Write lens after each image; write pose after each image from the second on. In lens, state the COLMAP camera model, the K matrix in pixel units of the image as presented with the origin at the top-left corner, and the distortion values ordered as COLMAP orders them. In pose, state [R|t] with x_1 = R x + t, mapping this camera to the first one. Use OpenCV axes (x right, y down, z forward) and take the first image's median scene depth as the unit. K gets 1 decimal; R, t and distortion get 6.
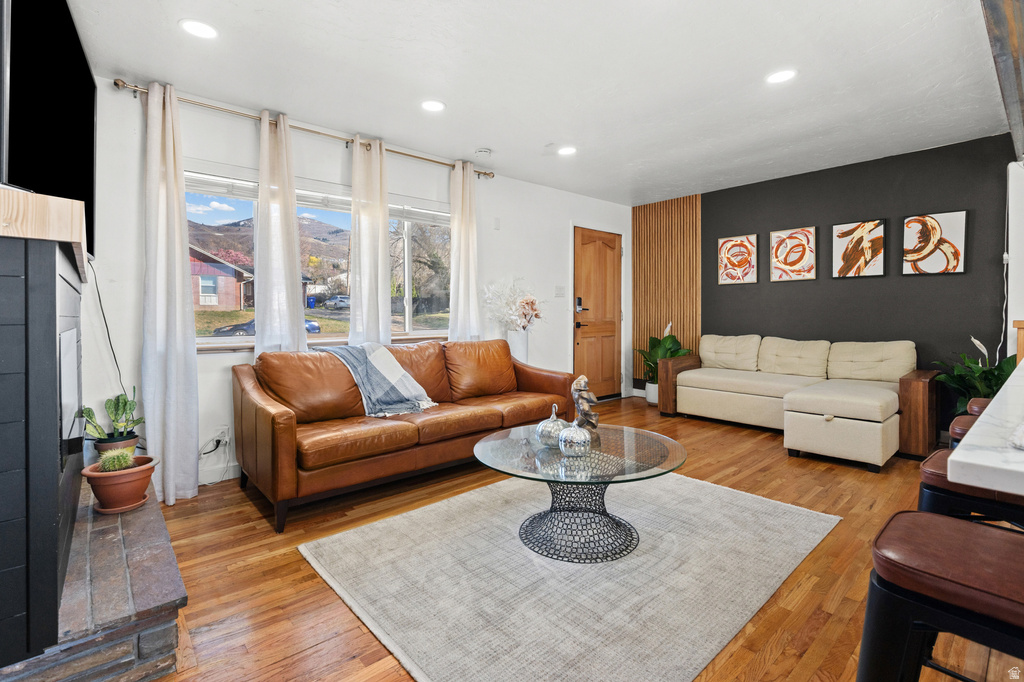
lens RADIAL K [[474.5, 0, 510.2], [0, 474.5, 317.2], [0, 0, 1]] dist [-0.000892, -0.000229]
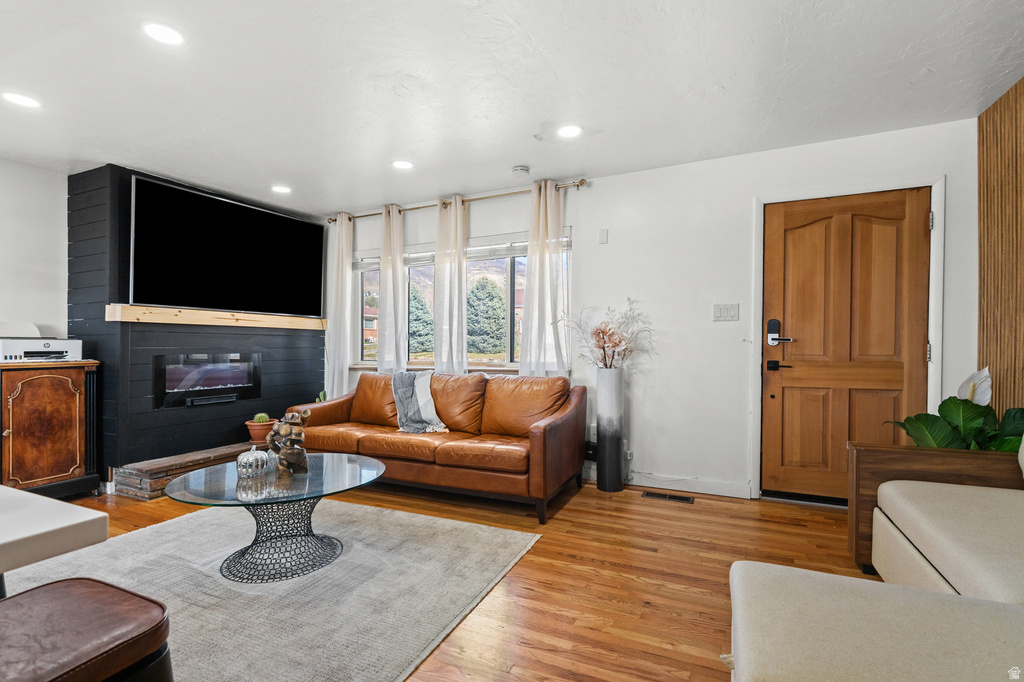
lens RADIAL K [[464.8, 0, 511.9], [0, 464.8, 360.9], [0, 0, 1]] dist [0.000544, 0.000066]
pose [[0.409065, 0.030121, -0.912008, 0.712482], [-0.006000, 0.999522, 0.030320, -0.007267], [0.912486, -0.006930, 0.409050, 0.581177]]
